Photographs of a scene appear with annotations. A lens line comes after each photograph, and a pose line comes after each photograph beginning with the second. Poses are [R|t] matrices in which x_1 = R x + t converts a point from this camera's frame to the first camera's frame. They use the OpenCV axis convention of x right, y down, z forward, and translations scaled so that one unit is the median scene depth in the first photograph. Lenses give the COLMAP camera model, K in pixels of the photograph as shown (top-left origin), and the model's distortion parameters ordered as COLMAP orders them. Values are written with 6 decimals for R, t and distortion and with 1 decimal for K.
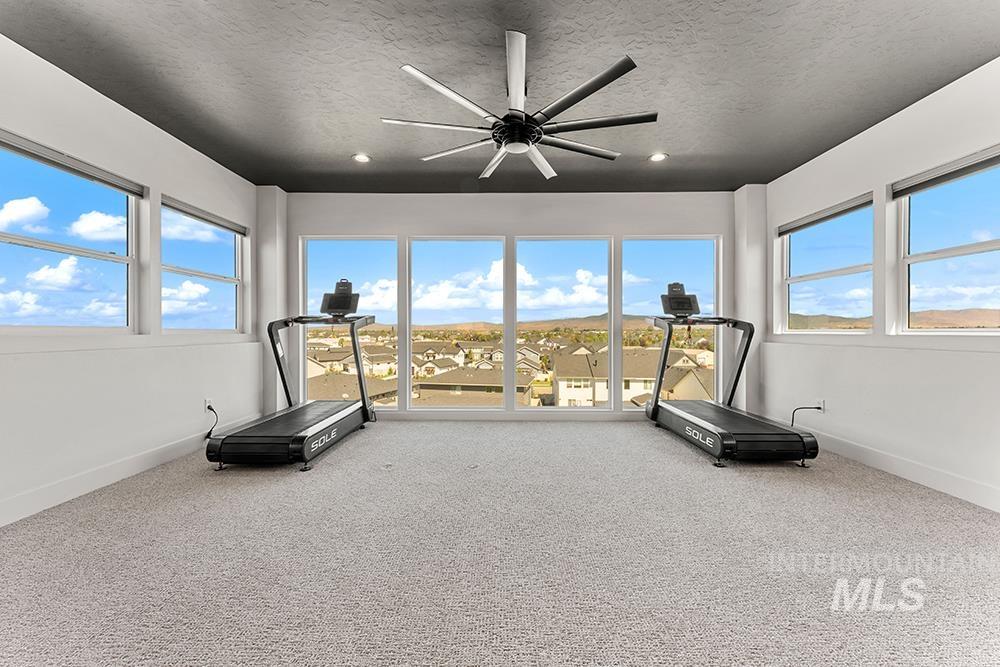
lens RADIAL K [[398.3, 0, 500.0], [0, 398.3, 333.5], [0, 0, 1]] dist [0.000145, -0.000059]
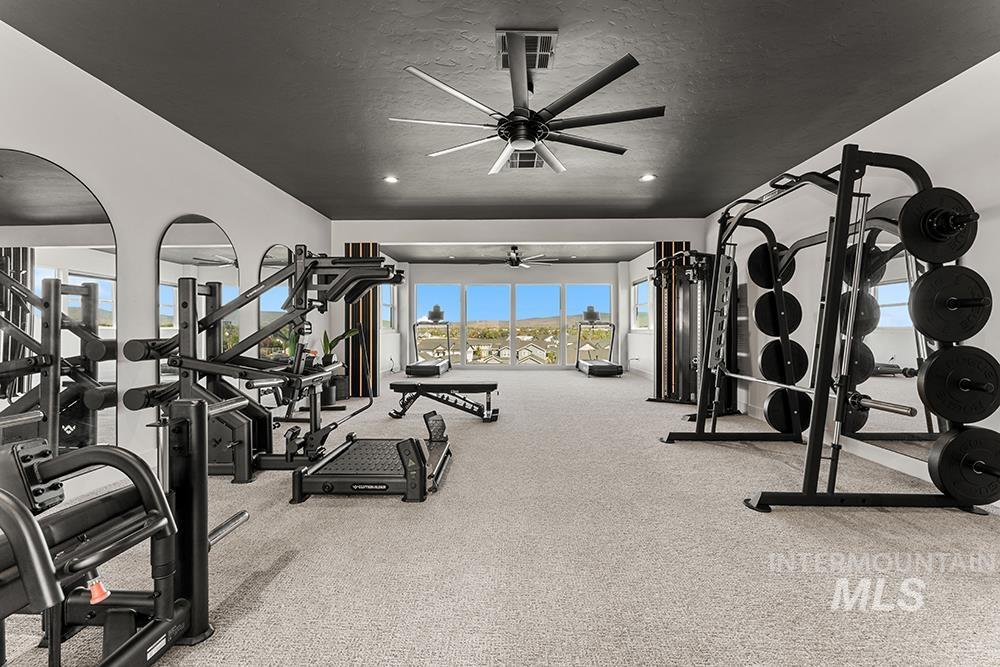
lens RADIAL K [[403.1, 0, 500.0], [0, 403.1, 333.5], [0, 0, 1]] dist [0.000077, 0.000039]
pose [[0.999836, -0.001670, -0.018046, -0.007478], [0.001787, 0.999977, 0.006474, 0.007625], [0.018034, -0.006505, 0.999816, -1.176943]]
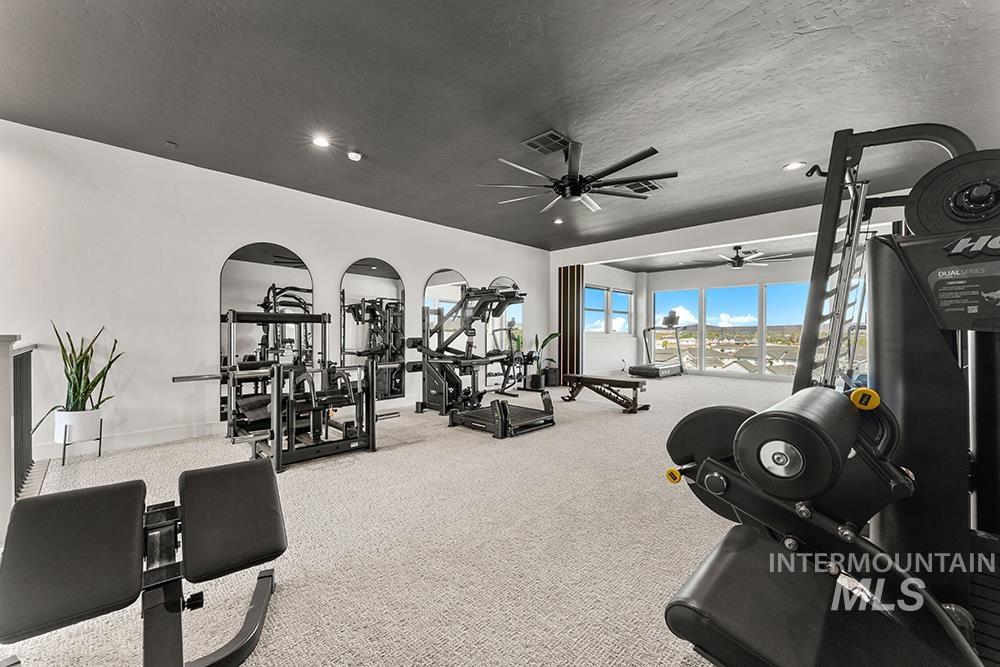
lens RADIAL K [[398.3, 0, 500.0], [0, 398.3, 333.5], [0, 0, 1]] dist [0.000145, -0.000059]
pose [[0.717252, 0.000841, -0.696813, 0.466043], [-0.005271, 0.999977, -0.004219, 0.010396], [0.696794, 0.006699, 0.717240, -1.260668]]
